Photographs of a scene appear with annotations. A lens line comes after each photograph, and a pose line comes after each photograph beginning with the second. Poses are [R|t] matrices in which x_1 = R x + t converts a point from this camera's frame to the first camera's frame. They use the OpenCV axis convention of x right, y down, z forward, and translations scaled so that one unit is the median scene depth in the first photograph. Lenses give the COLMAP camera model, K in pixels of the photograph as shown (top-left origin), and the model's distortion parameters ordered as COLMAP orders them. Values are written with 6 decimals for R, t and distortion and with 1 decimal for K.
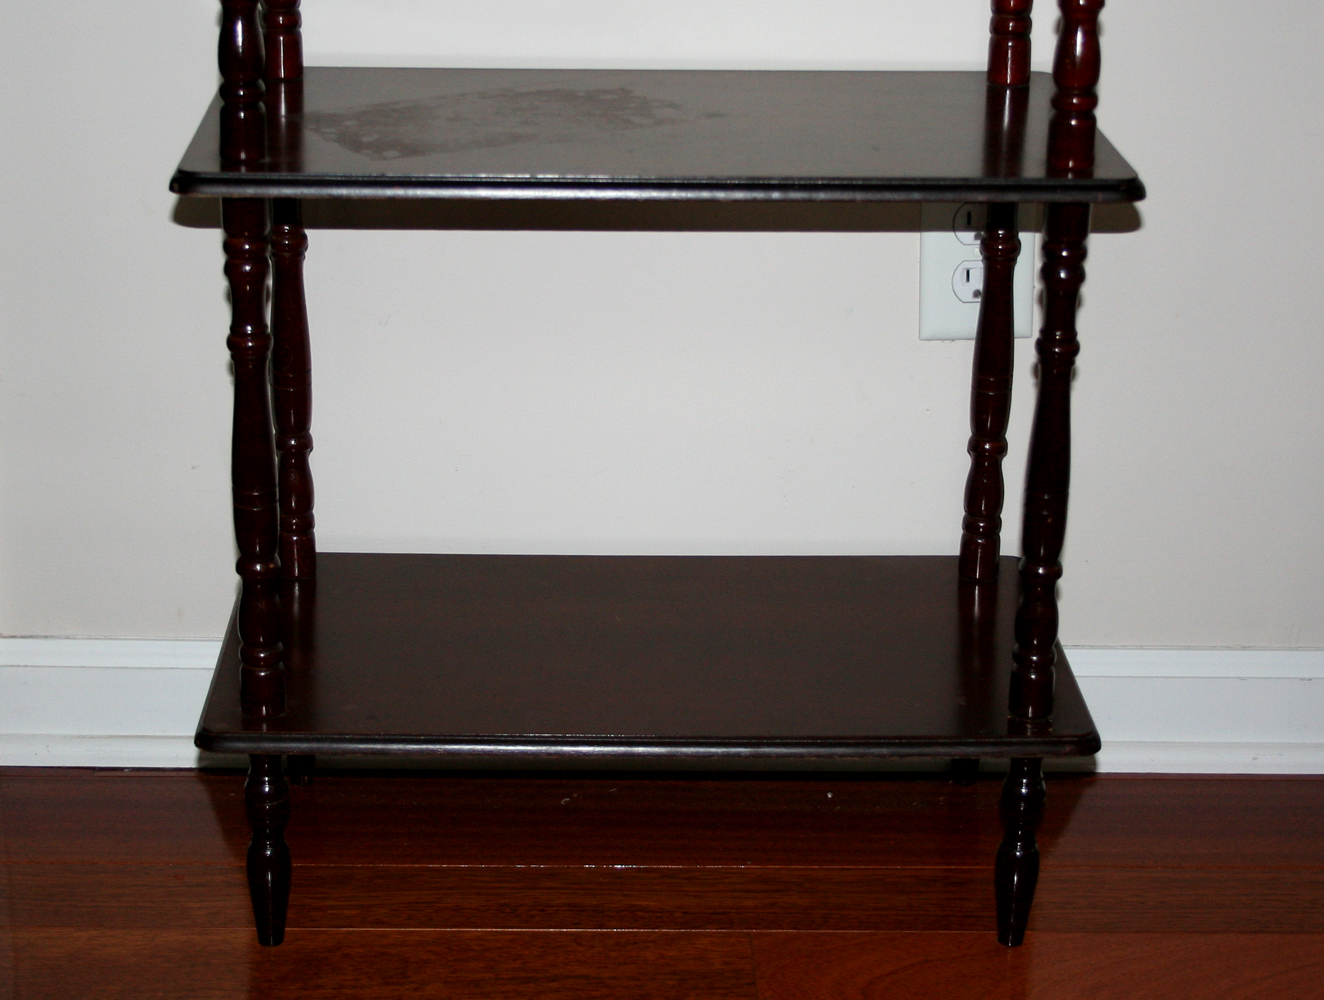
lens RADIAL K [[1988.1, 0, 662.0], [0, 1988.1, 500.0], [0, 0, 1]] dist [0.037478, 0.046959]
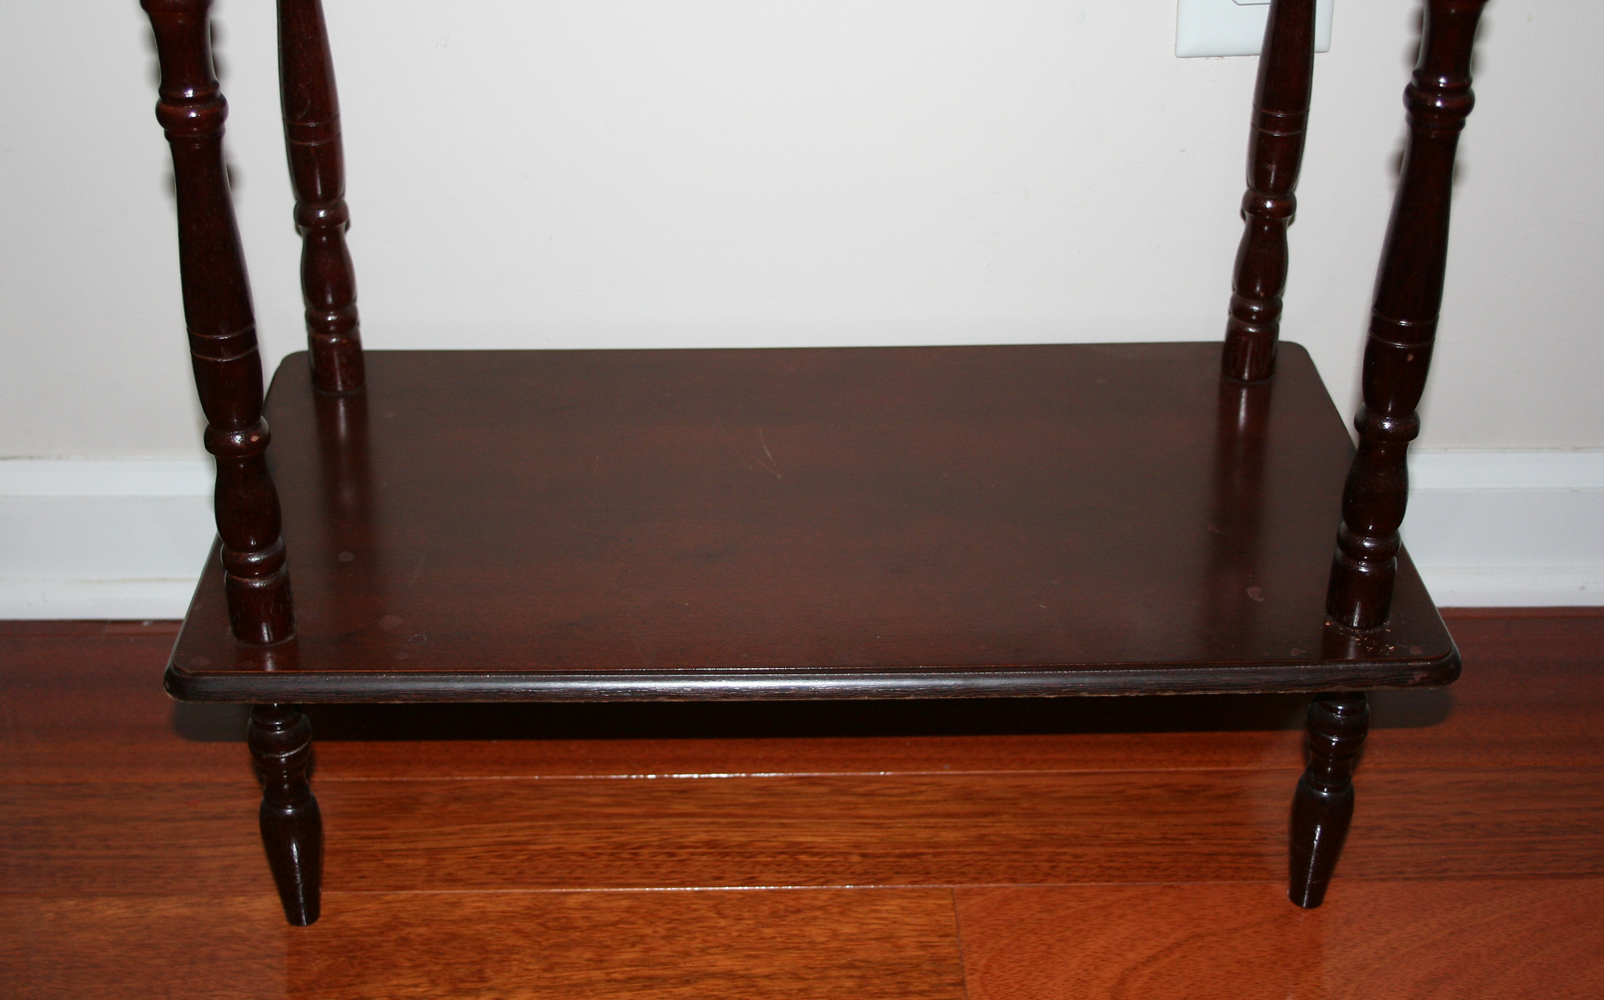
lens RADIAL K [[2240.2, 0, 809.9], [0, 2240.2, 534.5], [0, 0, 1]] dist [-0.010350, -0.026372]
pose [[0.999904, -0.012598, -0.005693, -0.002430], [0.013290, 0.989328, 0.145097, -0.033766], [0.003804, -0.145159, 0.989401, 0.194753]]
